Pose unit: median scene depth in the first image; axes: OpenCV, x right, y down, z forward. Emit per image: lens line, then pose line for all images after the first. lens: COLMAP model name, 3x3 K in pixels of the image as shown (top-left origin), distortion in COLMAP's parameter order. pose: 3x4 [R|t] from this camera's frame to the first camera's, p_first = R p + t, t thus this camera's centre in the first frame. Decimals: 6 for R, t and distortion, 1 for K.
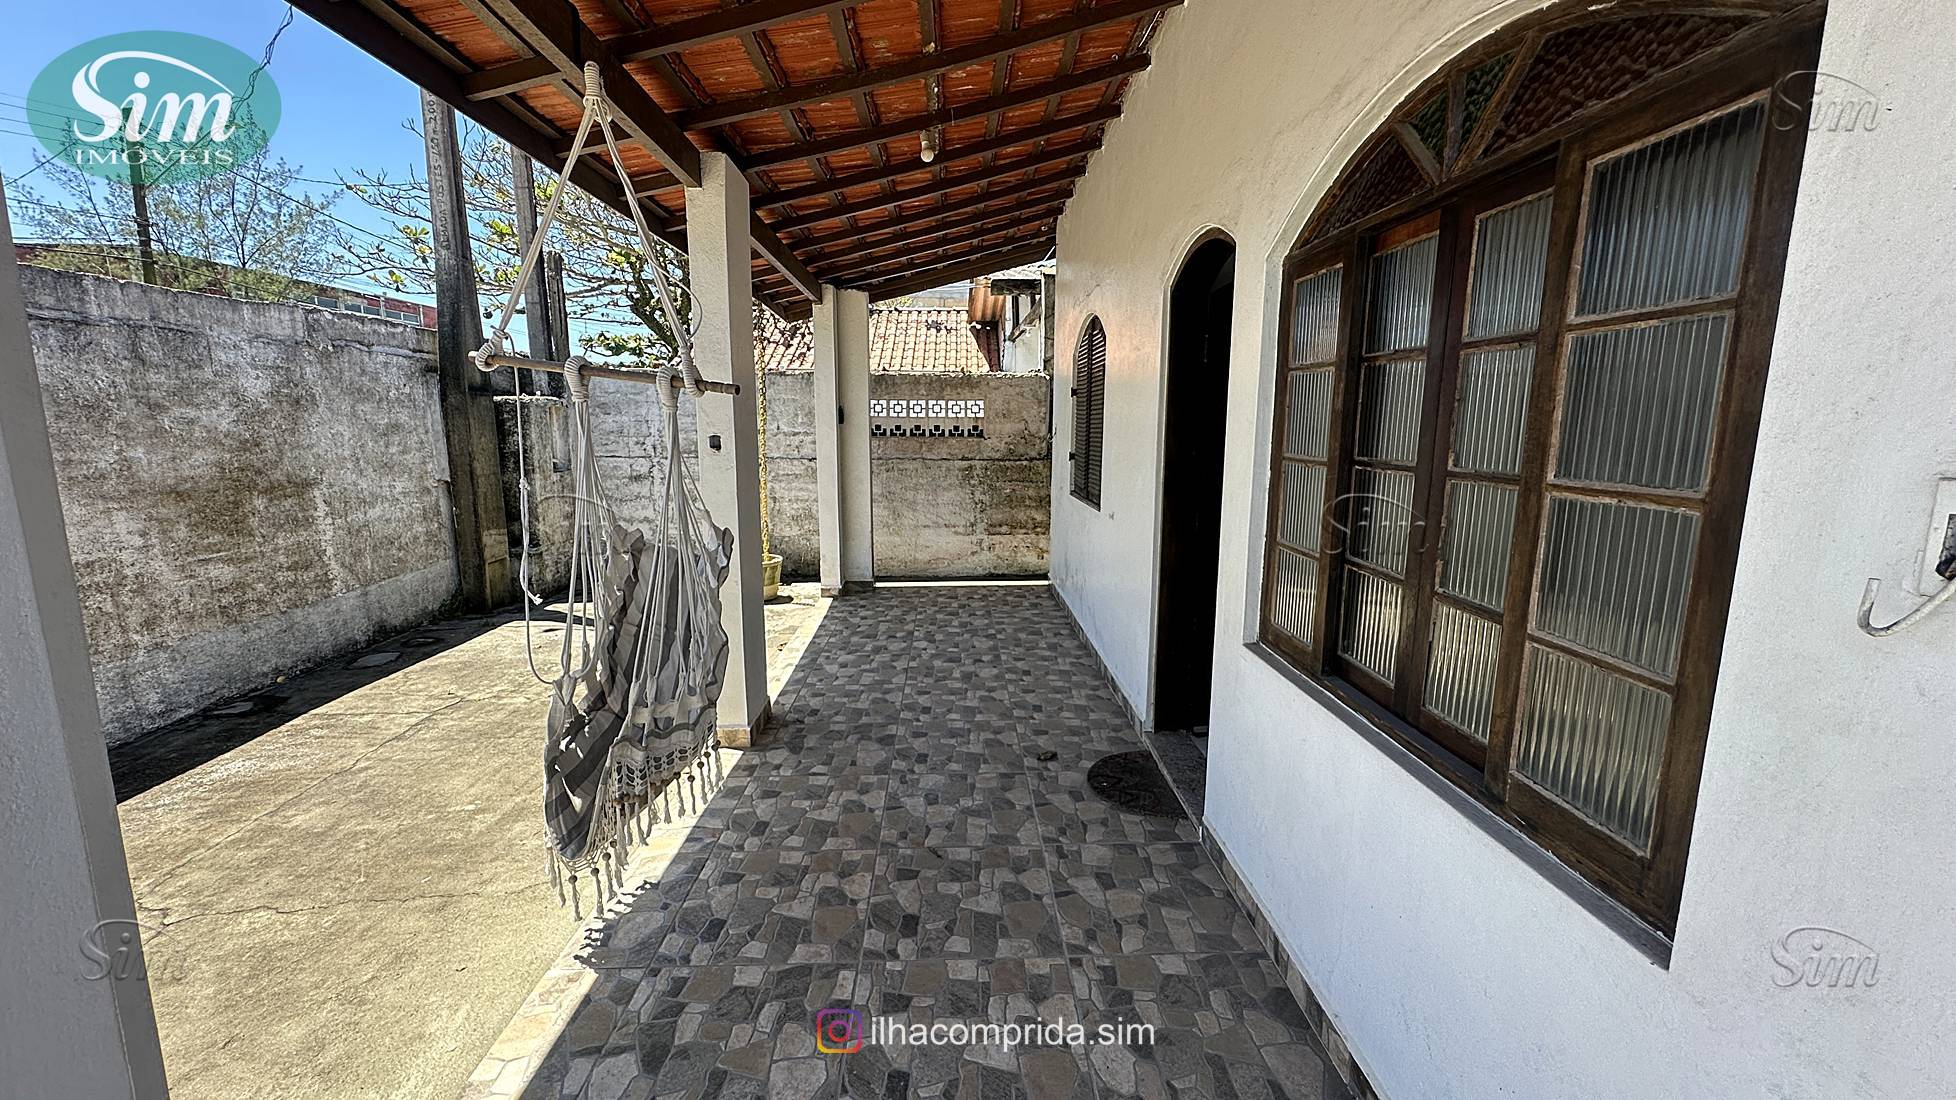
lens RADIAL K [[780.1, 0, 977.8], [0, 780.1, 549.6], [0, 0, 1]] dist [-0.003865, -0.000032]
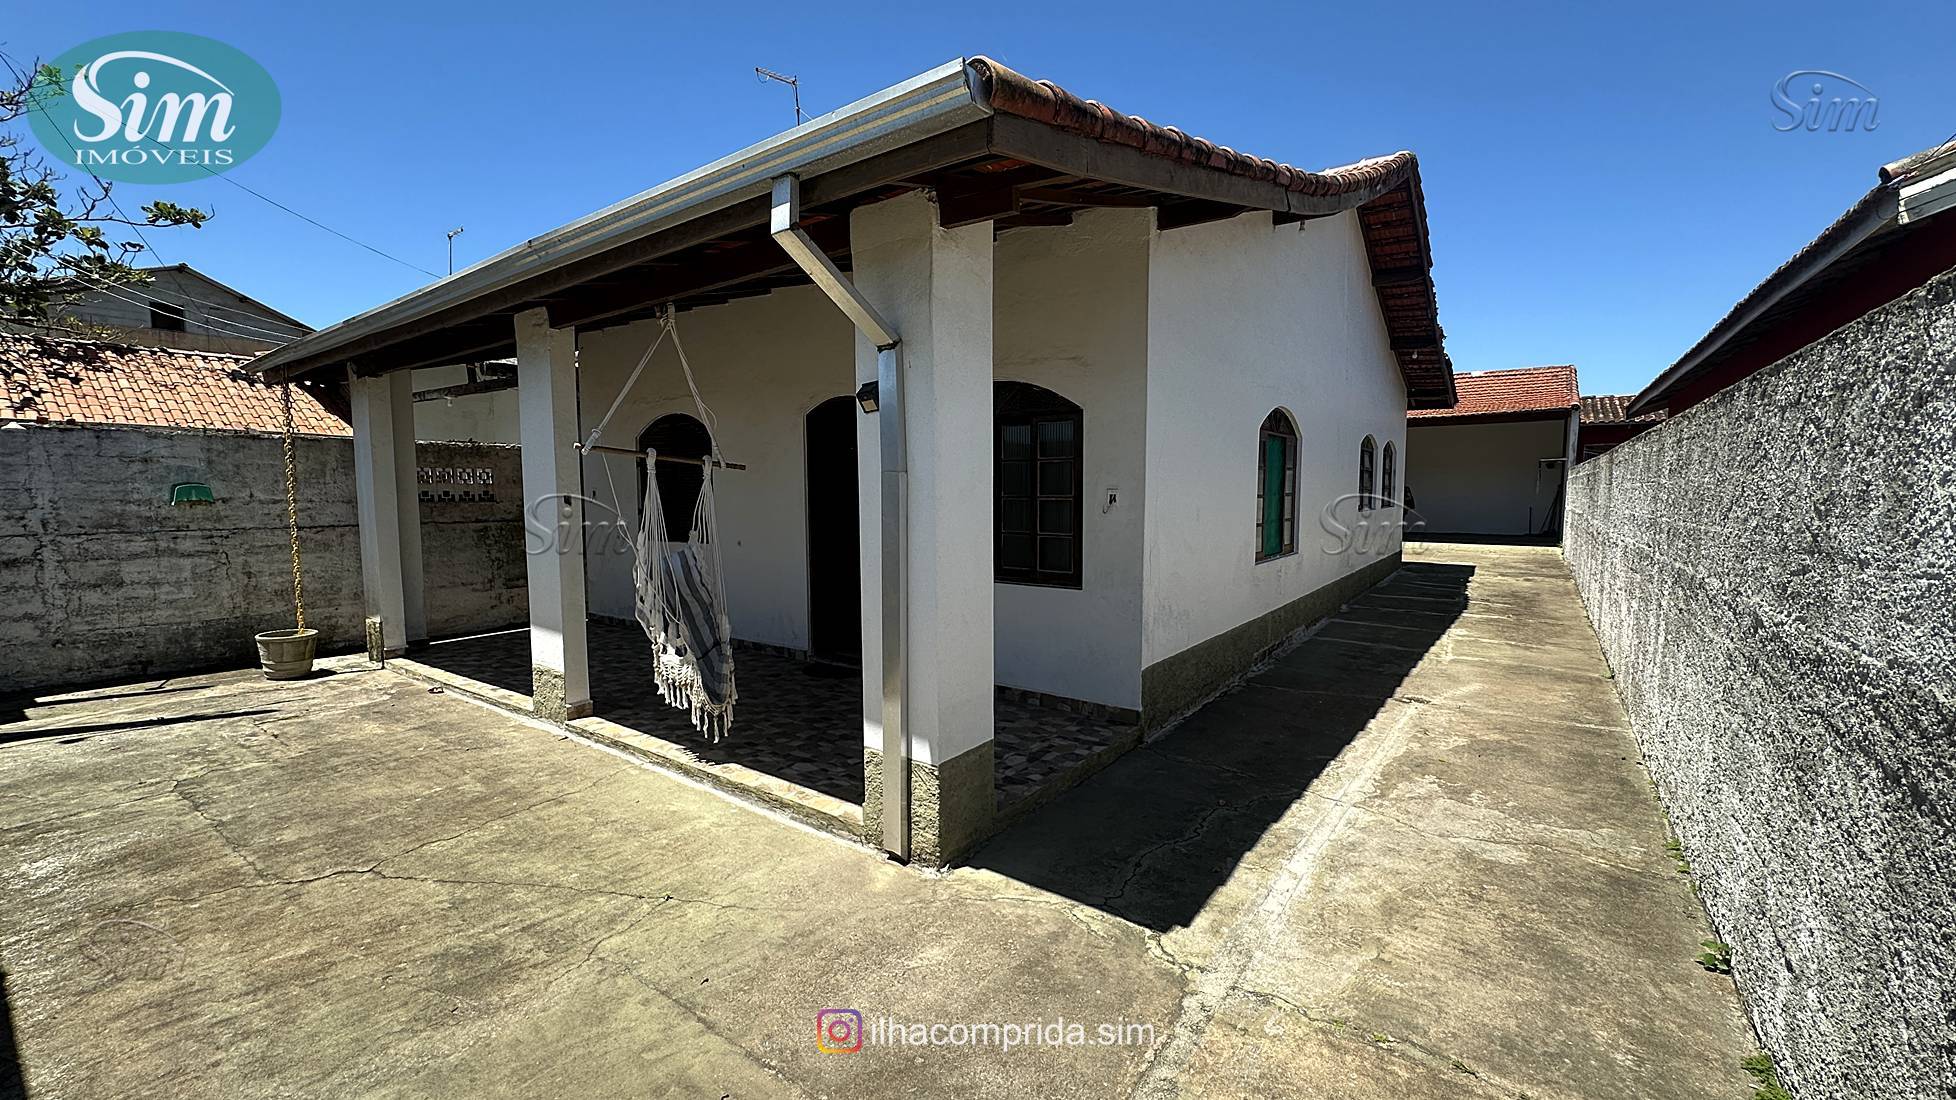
lens RADIAL K [[780.1, 0, 977.5], [0, 780.1, 546.3], [0, 0, 1]] dist [-0.003865, -0.000032]
pose [[0.614479, -0.066655, 0.786112, -0.770859], [0.134542, 0.990682, -0.021167, 0.060691], [-0.777376, 0.118771, 0.617721, -0.361336]]
